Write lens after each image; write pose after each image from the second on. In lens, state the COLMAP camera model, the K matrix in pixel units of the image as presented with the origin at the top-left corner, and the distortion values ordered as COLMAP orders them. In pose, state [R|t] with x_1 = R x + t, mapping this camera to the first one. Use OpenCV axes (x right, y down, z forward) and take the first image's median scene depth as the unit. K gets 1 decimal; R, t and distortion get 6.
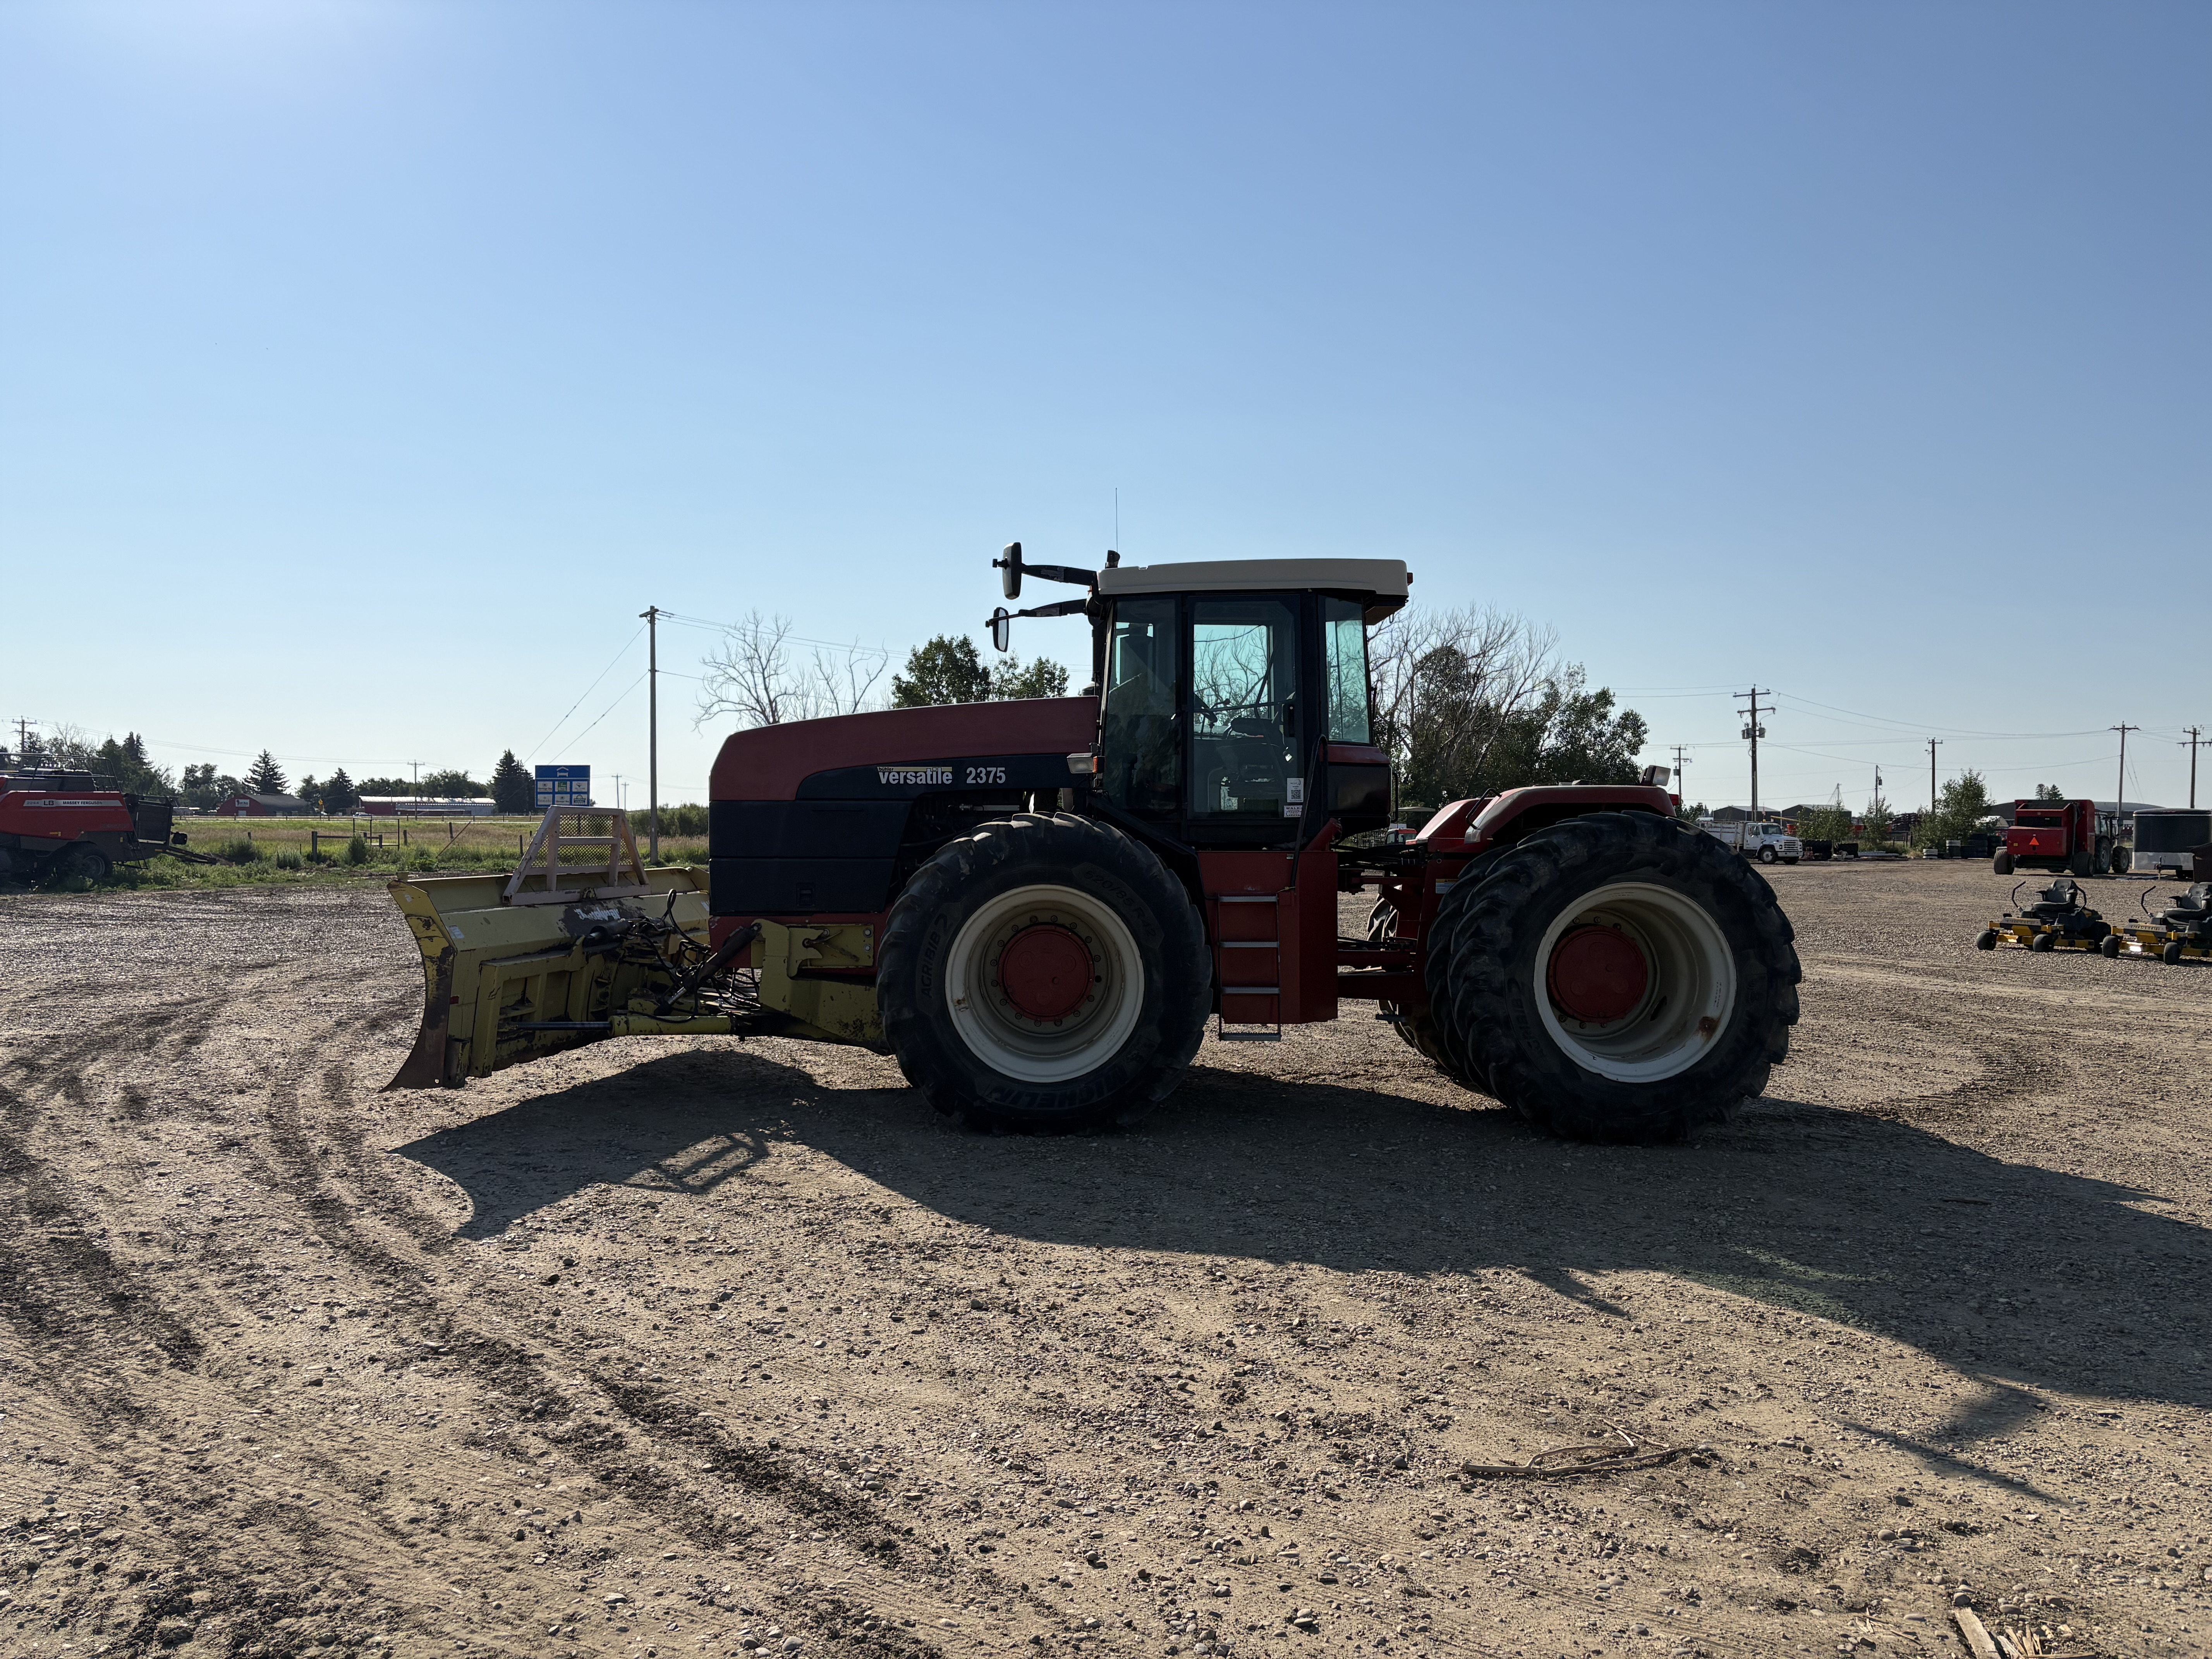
lens RADIAL K [[1648.3, 0, 1105.7], [0, 1648.3, 828.6], [0, 0, 1]] dist [0.056741, -0.004509]
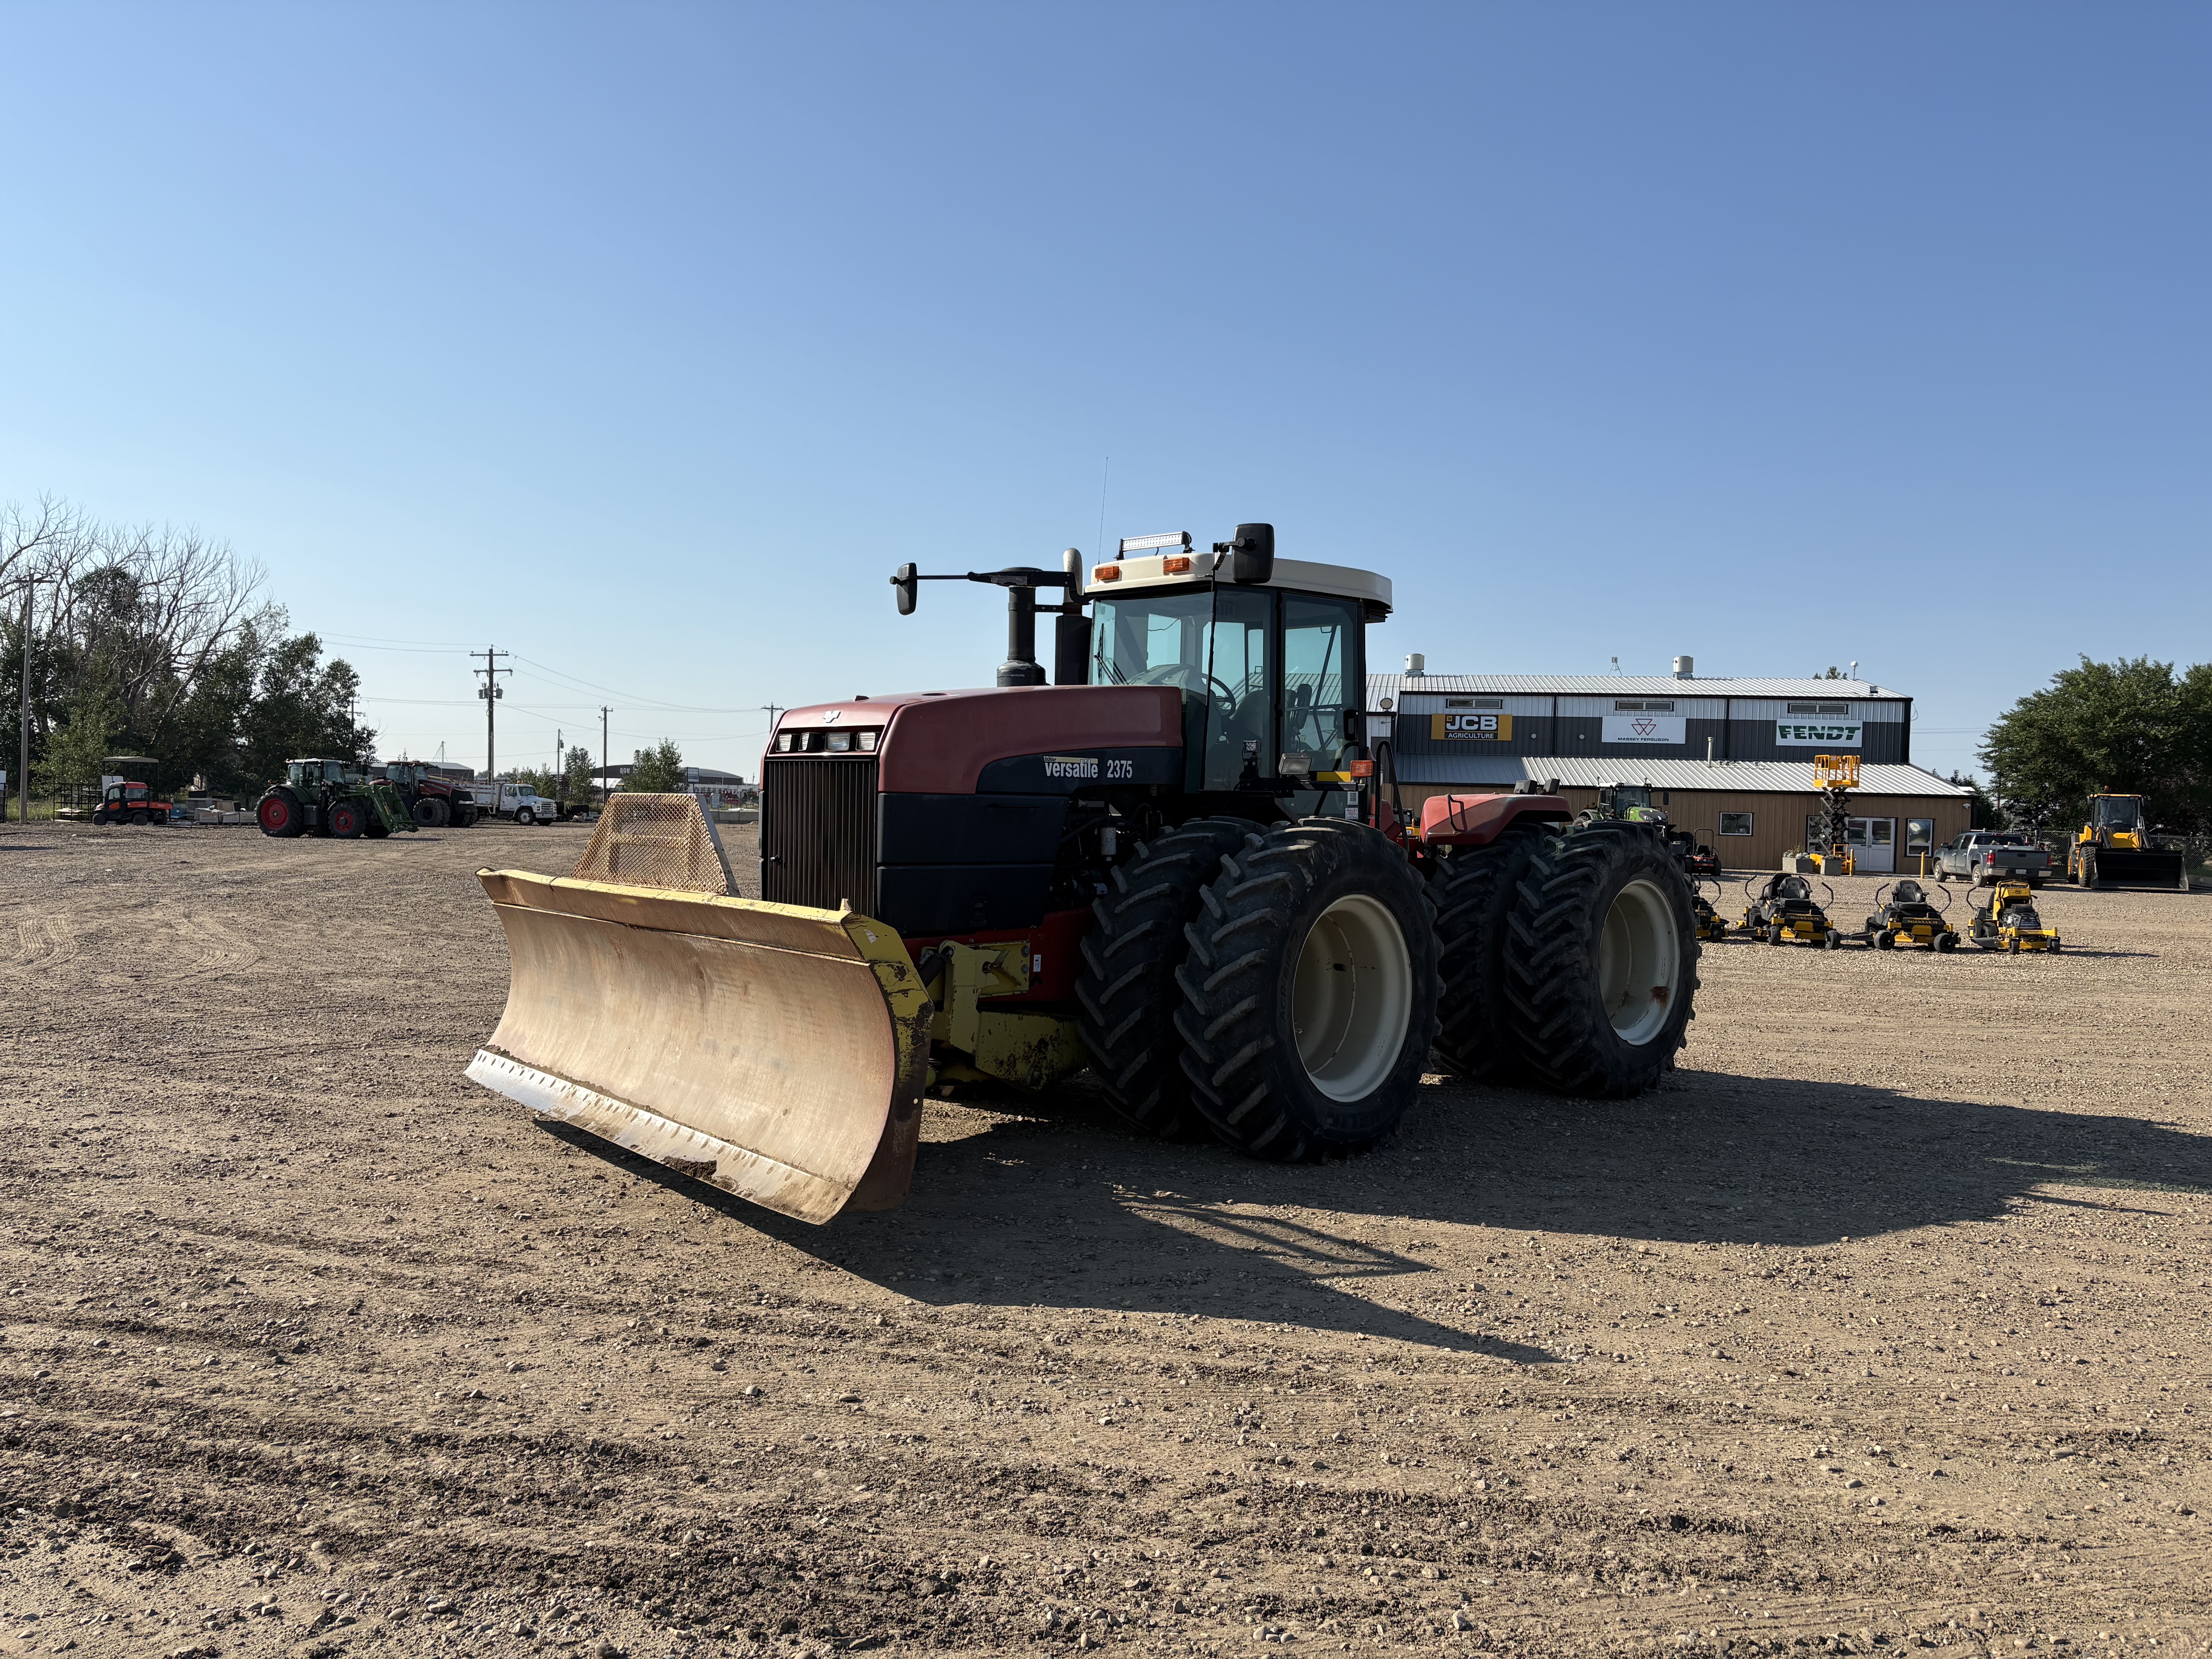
lens RADIAL K [[1648.3, 0, 1111.4], [0, 1648.3, 831.1], [0, 0, 1]] dist [0.056741, -0.004509]
pose [[0.718564, 0.001132, 0.695460, -0.670791], [-0.019637, 0.999633, 0.018662, -0.014636], [-0.695184, -0.027067, 0.718322, 0.346749]]
